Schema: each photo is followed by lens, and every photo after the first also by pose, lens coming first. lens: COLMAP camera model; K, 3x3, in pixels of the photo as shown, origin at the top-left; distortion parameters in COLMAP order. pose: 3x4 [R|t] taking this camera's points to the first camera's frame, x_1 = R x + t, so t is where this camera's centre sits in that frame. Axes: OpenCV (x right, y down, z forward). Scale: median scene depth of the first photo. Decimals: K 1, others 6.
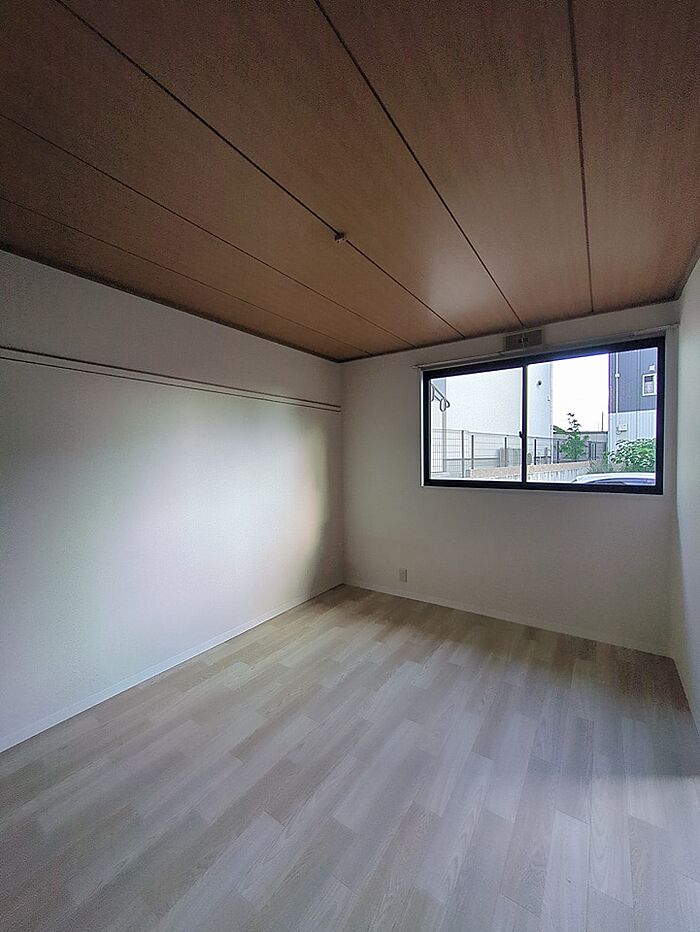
lens RADIAL K [[367.7, 0, 347.8], [0, 367.7, 468.6], [0, 0, 1]] dist [-0.002621, 0.000036]
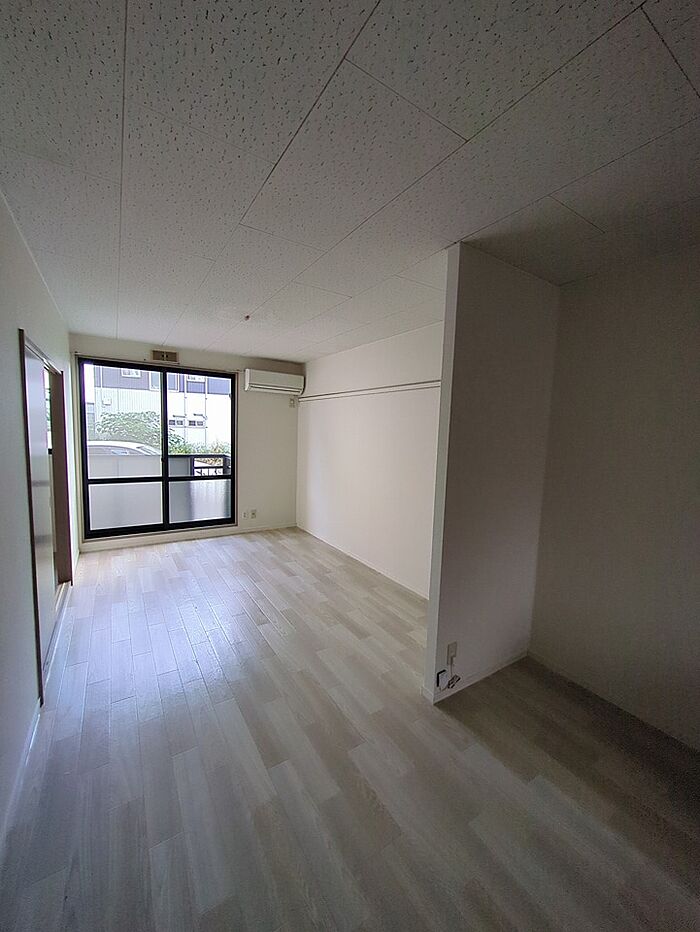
lens RADIAL K [[367.7, 0, 347.8], [0, 367.7, 468.6], [0, 0, 1]] dist [-0.002621, 0.000036]
pose [[0.272746, -0.081792, 0.958603, -0.649747], [-0.008552, 0.996134, 0.087428, -0.053723], [-0.962048, -0.032044, 0.270993, -0.024822]]
